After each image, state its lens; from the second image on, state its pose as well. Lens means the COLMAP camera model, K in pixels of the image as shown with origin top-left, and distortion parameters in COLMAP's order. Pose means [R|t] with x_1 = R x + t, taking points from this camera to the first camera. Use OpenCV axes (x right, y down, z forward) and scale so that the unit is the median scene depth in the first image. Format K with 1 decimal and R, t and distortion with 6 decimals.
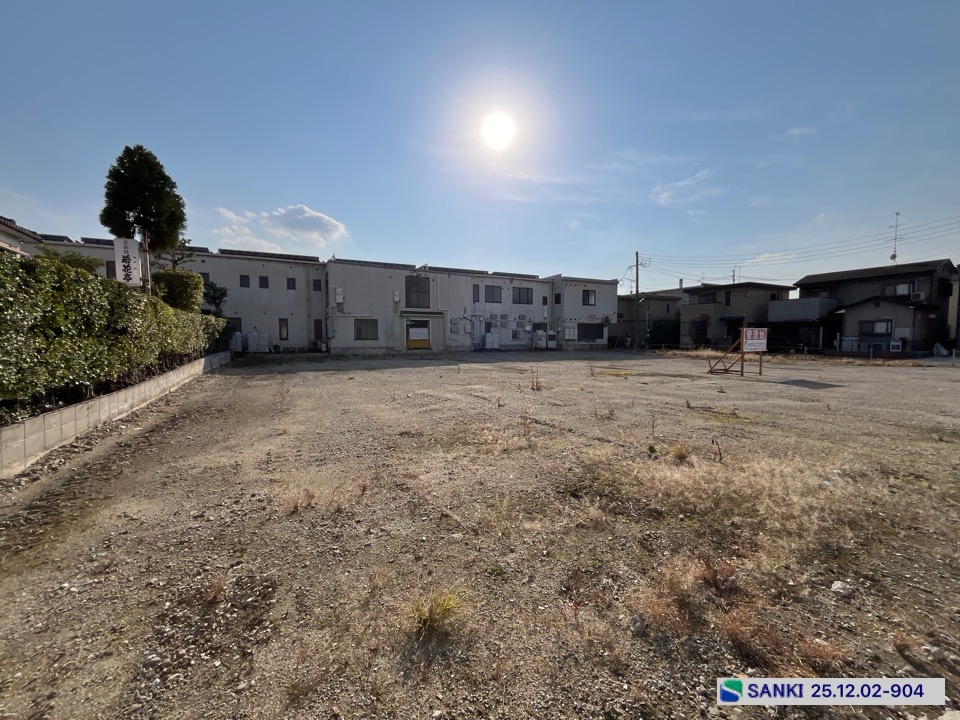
lens RADIAL K [[389.1, 0, 477.0], [0, 389.1, 360.3], [0, 0, 1]] dist [-0.002307, -0.000457]
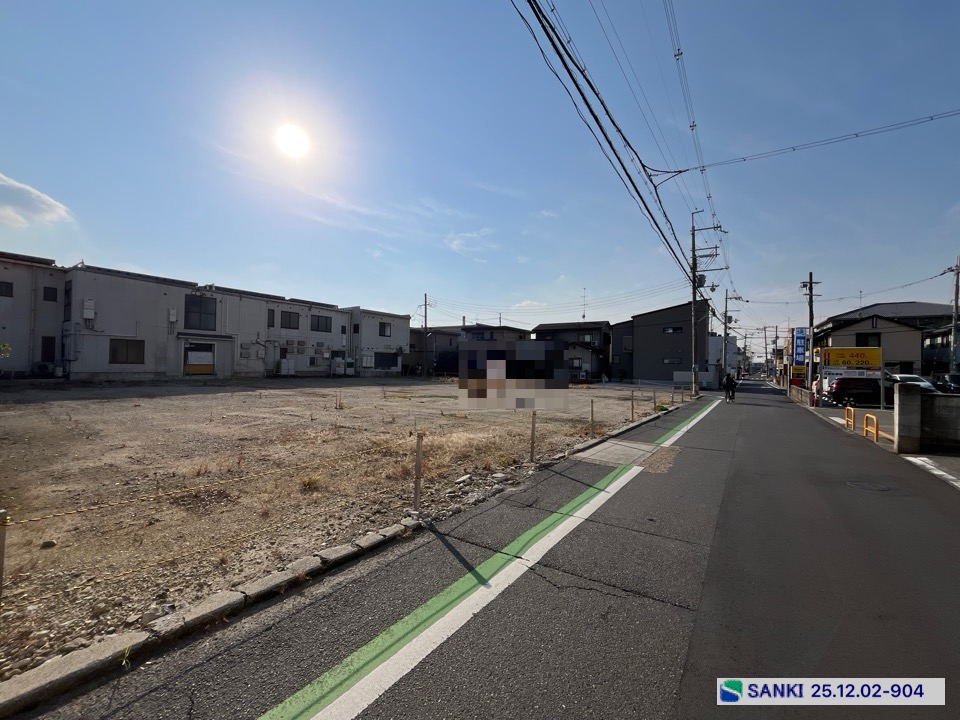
lens RADIAL K [[389.1, 0, 476.9], [0, 389.1, 361.6], [0, 0, 1]] dist [-0.002307, -0.000457]
pose [[0.873509, 0.024564, 0.486188, -0.026009], [0.006596, 0.998037, -0.062275, 0.001377], [-0.486763, 0.057605, 0.871632, -0.113755]]
